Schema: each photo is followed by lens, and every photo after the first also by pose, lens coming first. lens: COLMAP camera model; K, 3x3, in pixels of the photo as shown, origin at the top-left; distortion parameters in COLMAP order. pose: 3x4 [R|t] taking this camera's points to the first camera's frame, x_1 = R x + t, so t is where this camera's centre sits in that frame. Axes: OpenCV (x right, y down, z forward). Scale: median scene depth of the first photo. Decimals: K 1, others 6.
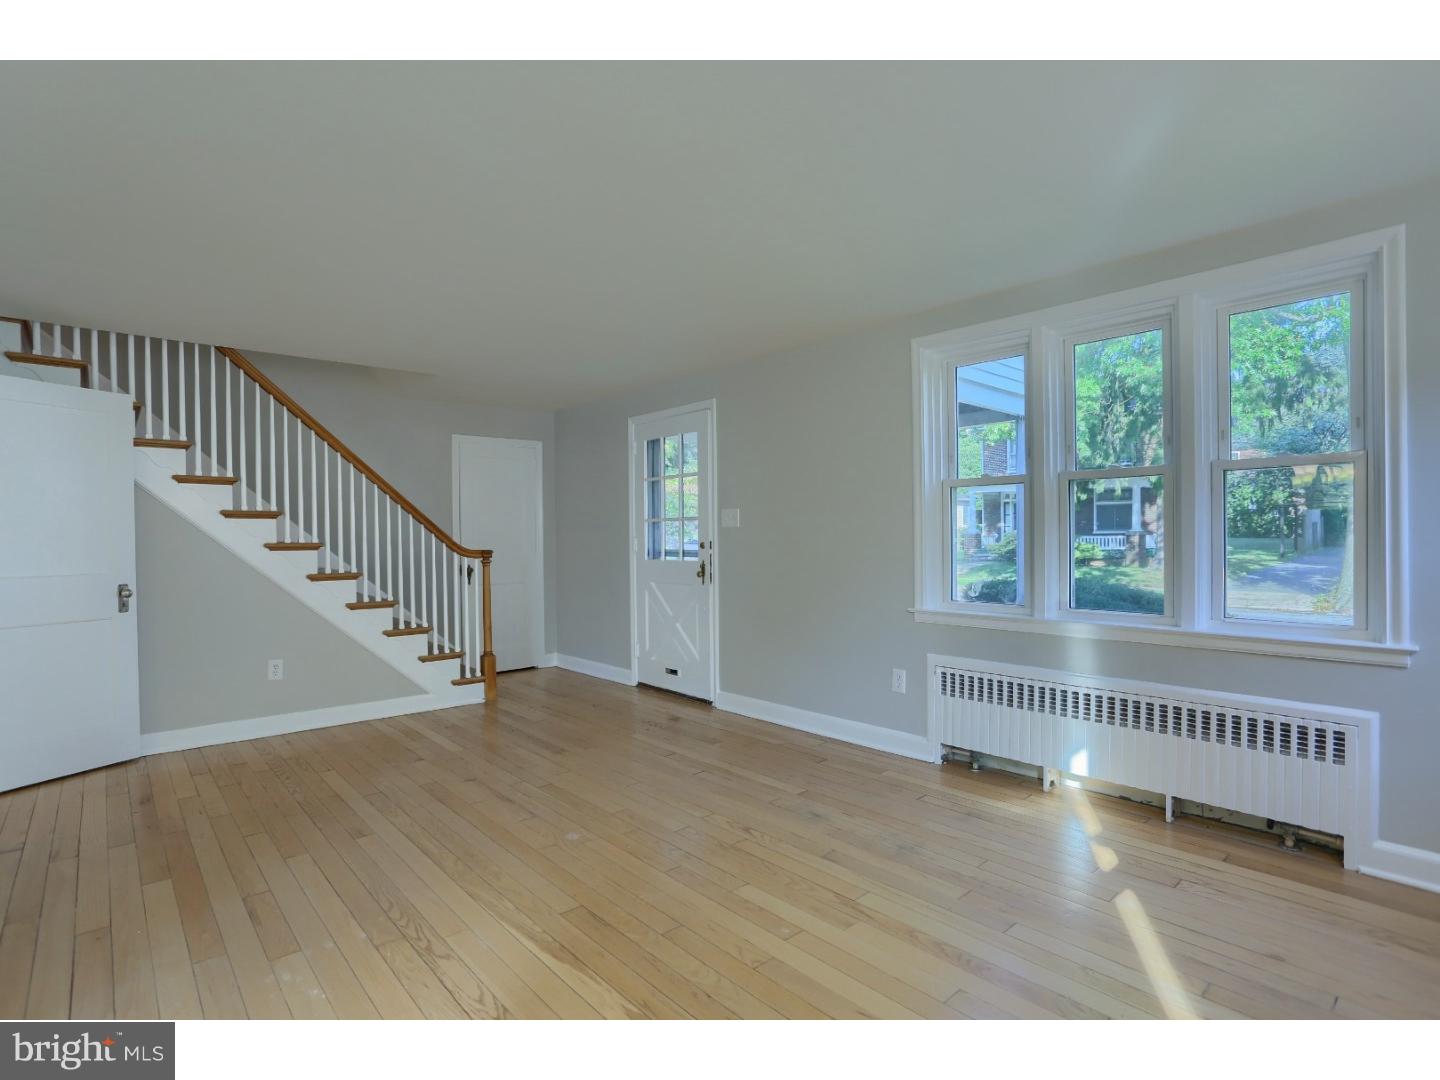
lens RADIAL K [[753.2, 0, 693.2], [0, 753.2, 541.0], [0, 0, 1]] dist [-0.056868, 0.025550]
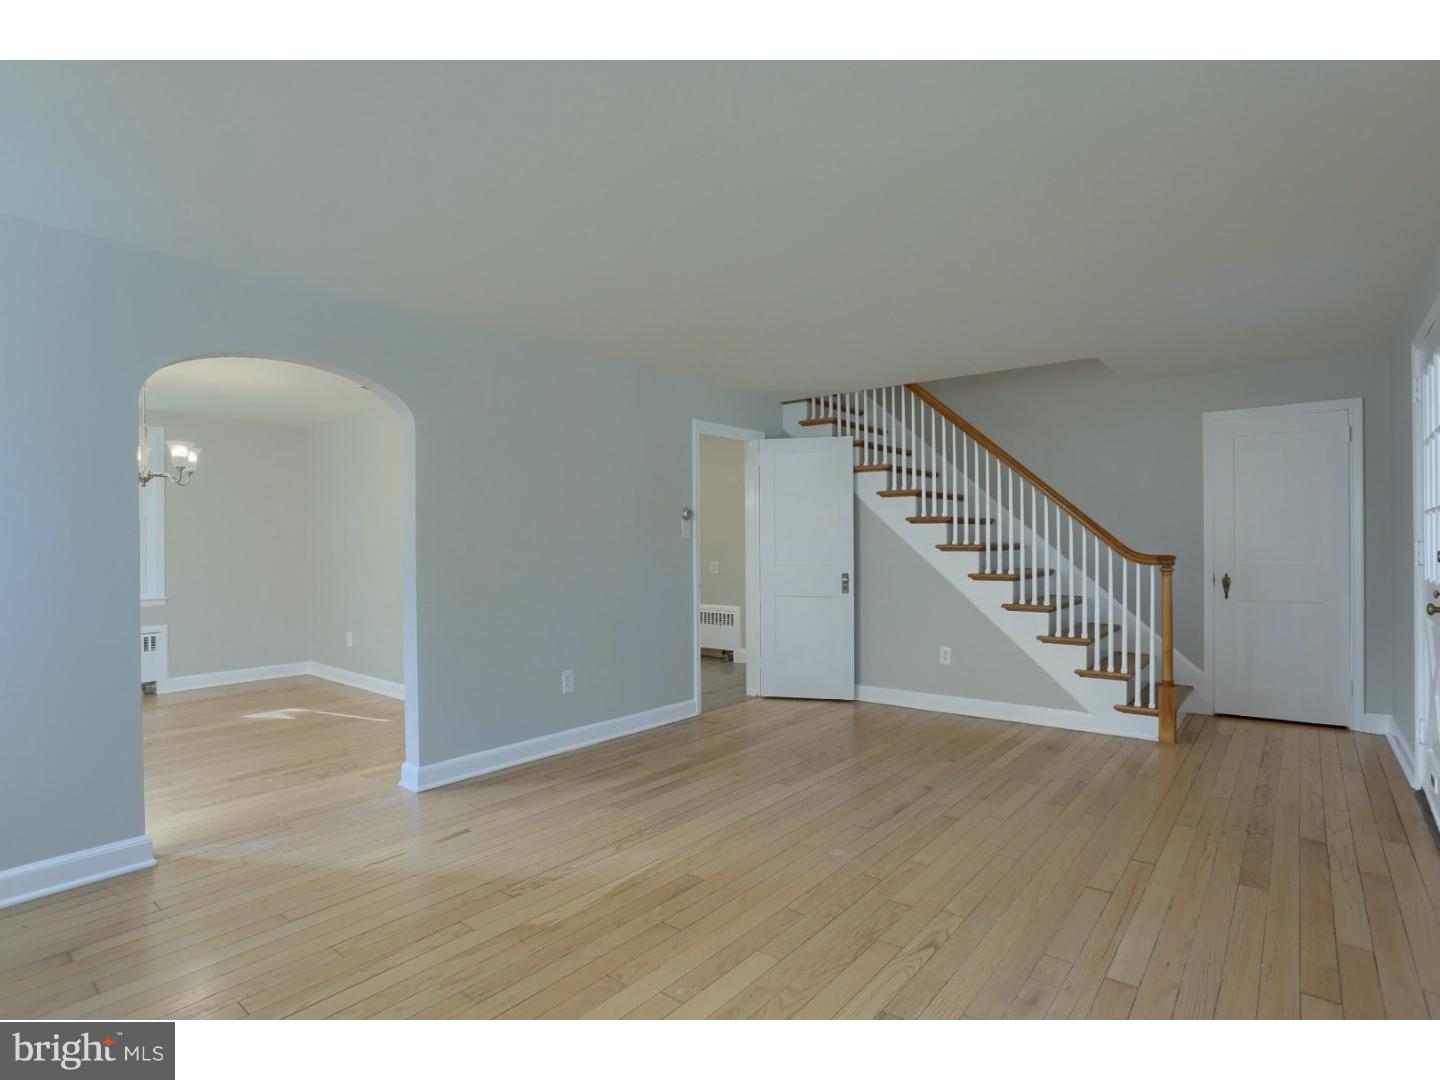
lens RADIAL K [[753.2, 0, 723.5], [0, 753.2, 546.2], [0, 0, 1]] dist [-0.056868, 0.025550]
pose [[0.156419, 0.010622, -0.987634, 0.536575], [-0.000996, 0.999943, 0.010597, -0.006634], [0.987690, -0.000674, 0.156420, 0.494979]]
